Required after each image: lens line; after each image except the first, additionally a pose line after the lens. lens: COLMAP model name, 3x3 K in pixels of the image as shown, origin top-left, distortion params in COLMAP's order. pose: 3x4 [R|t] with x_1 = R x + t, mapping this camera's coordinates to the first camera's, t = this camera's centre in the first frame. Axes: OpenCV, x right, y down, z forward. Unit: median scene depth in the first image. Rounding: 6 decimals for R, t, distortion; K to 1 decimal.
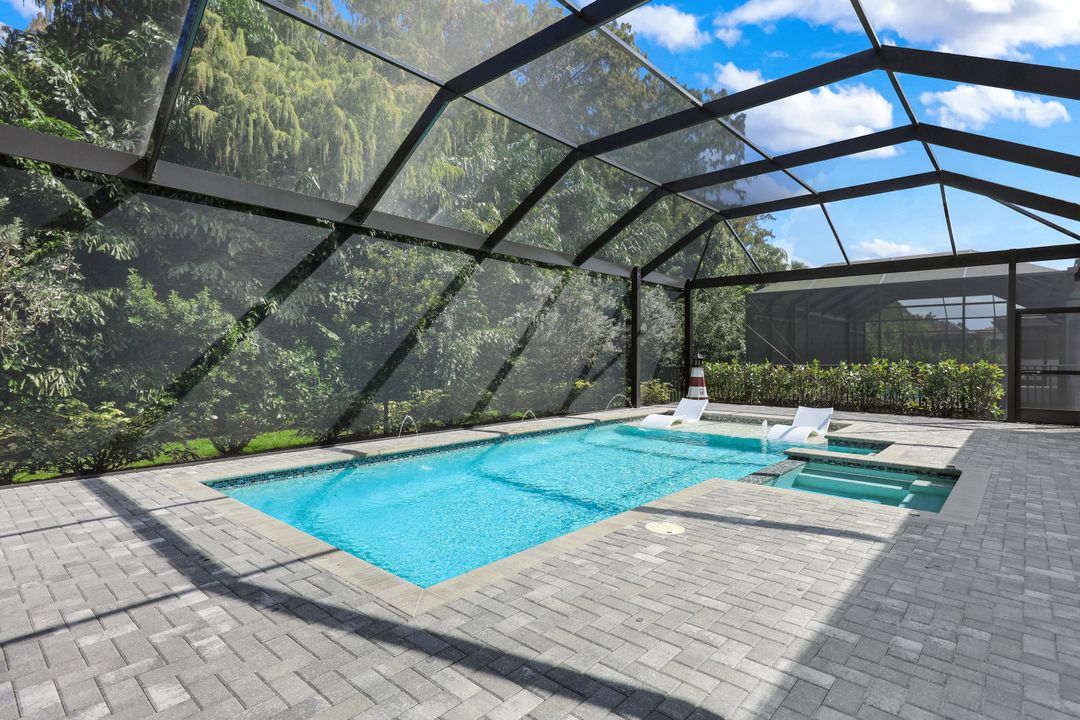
lens RADIAL K [[539.8, 0, 540.0], [0, 539.8, 360.0], [0, 0, 1]] dist [0.006532, 0.000519]
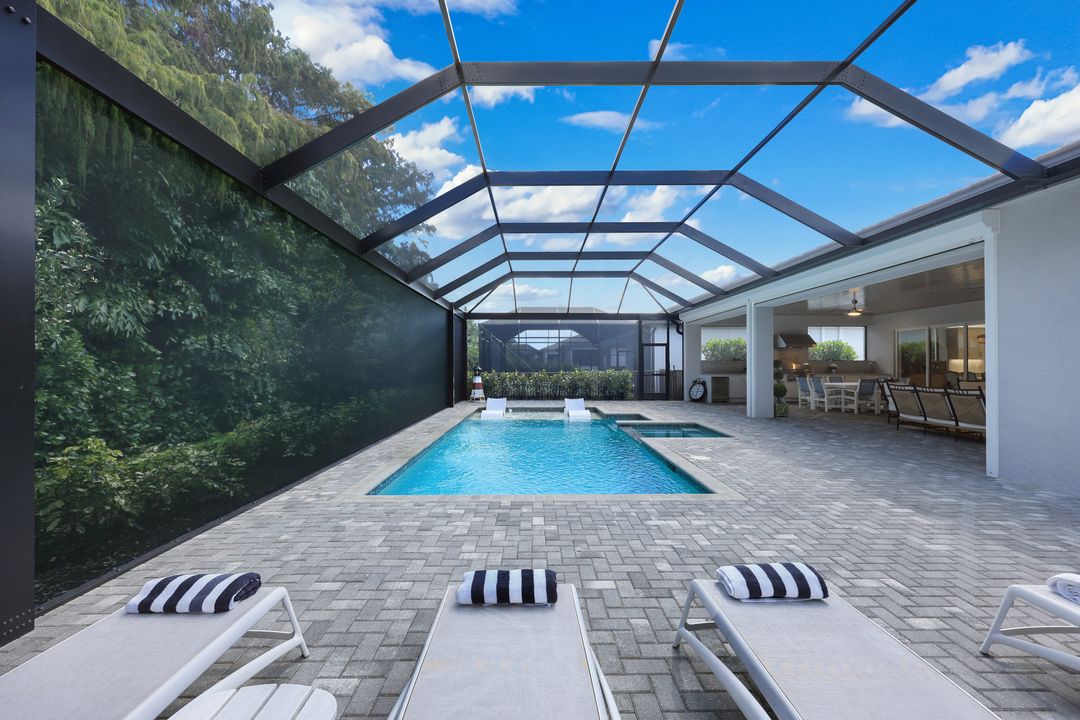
lens RADIAL K [[439.1, 0, 533.5], [0, 439.1, 362.3], [0, 0, 1]] dist [-0.000056, 0.000072]
pose [[0.745245, -0.001393, 0.666790, -0.475968], [0.009135, 0.999925, -0.008122, -0.014894], [-0.666729, 0.012144, 0.745202, 0.063499]]
